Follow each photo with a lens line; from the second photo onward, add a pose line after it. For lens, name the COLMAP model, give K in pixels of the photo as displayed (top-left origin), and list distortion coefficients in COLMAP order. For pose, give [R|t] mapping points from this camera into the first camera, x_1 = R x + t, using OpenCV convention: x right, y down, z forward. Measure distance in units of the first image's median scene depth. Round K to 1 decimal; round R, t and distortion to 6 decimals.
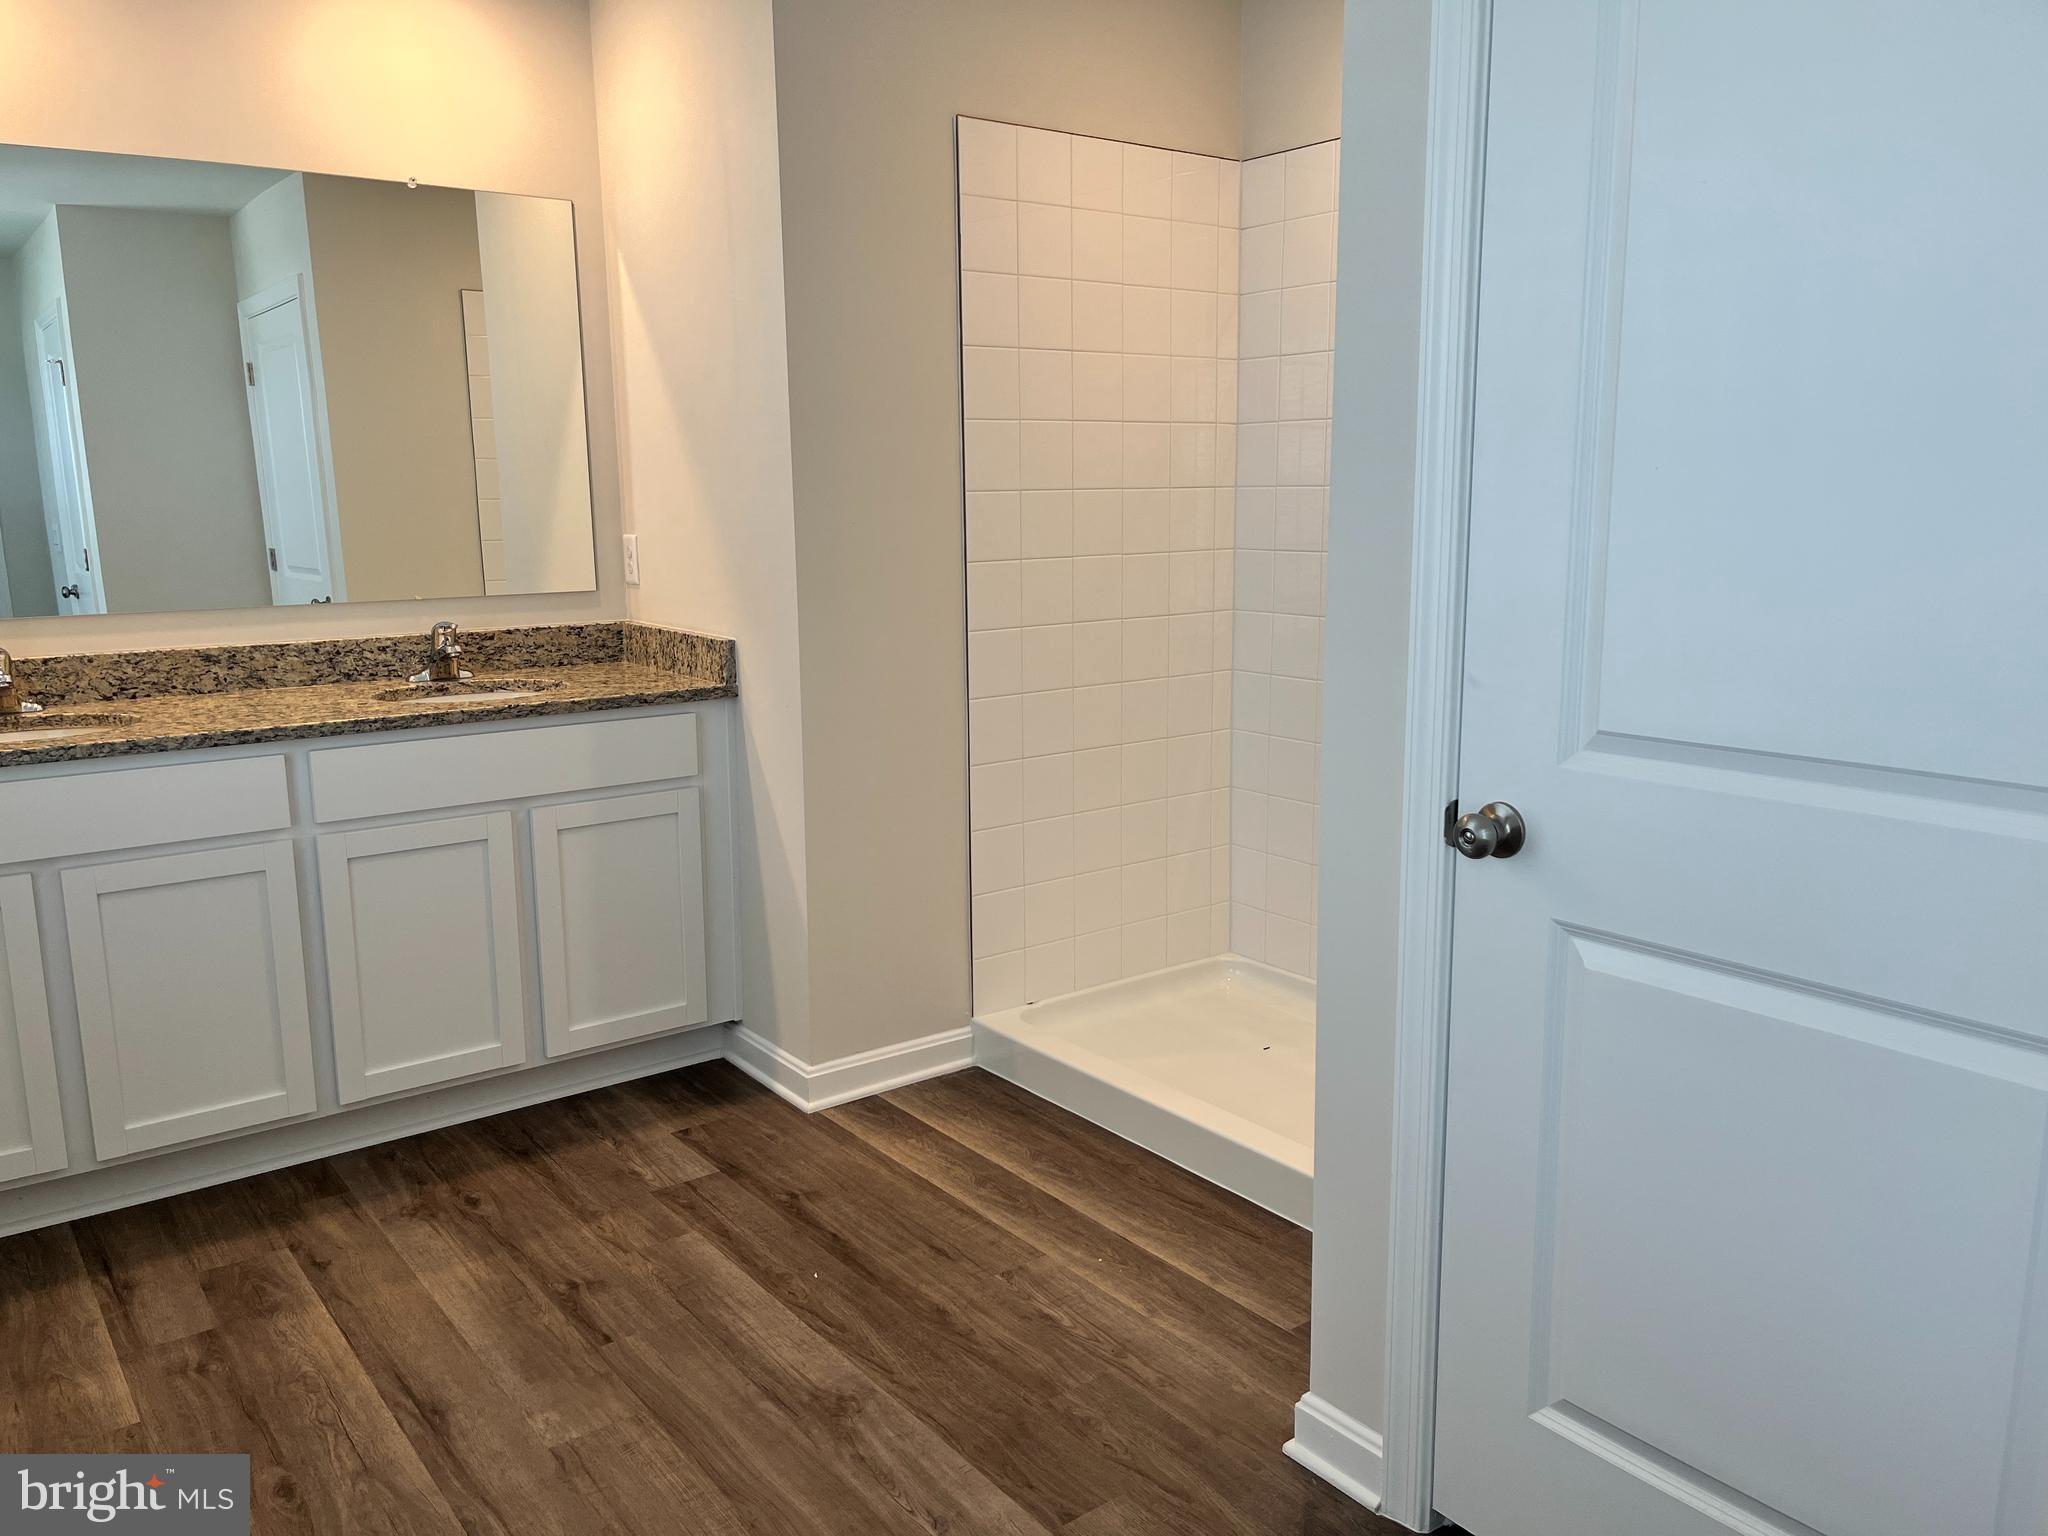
lens RADIAL K [[1574.1, 0, 1015.4], [0, 1574.1, 766.7], [0, 0, 1]] dist [0.047229, -0.034461]
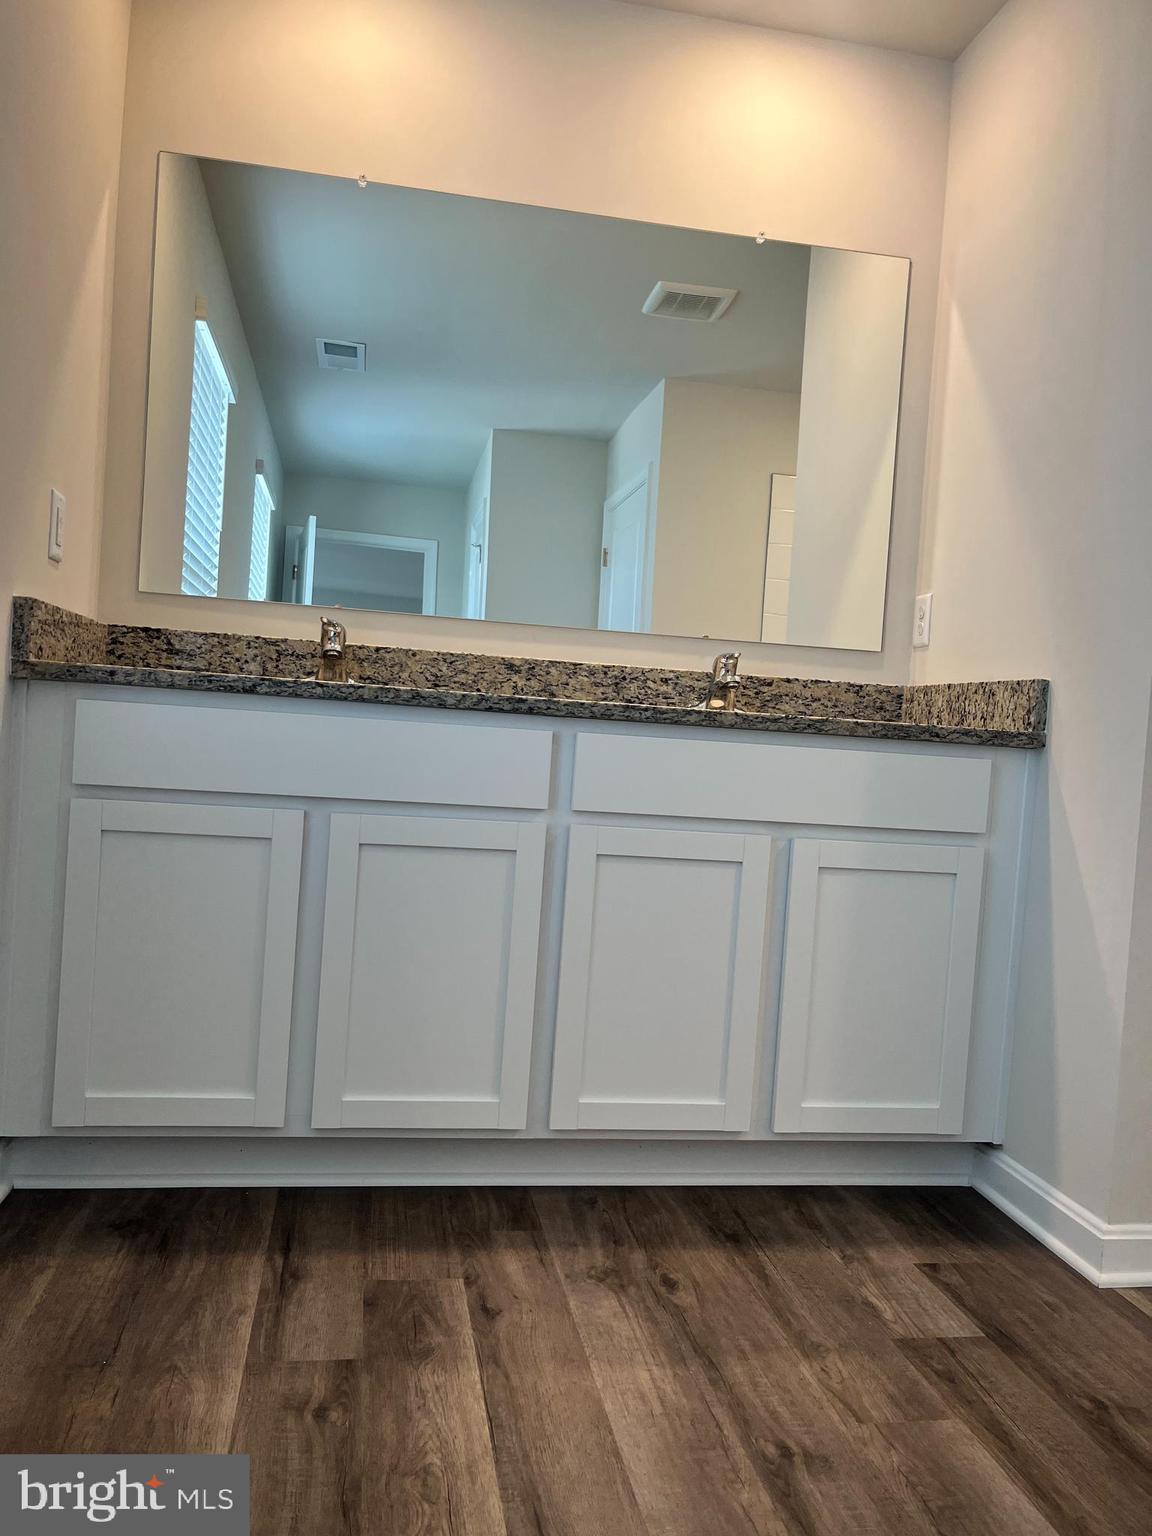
lens RADIAL K [[1180.6, 0, 576.0], [0, 1180.6, 768.0], [0, 0, 1]] dist [0.047229, -0.034461]
pose [[0.890510, 0.081227, -0.447655, -0.128784], [-0.155385, 0.979069, -0.131452, 0.099570], [0.427607, 0.186618, 0.884492, 0.376789]]
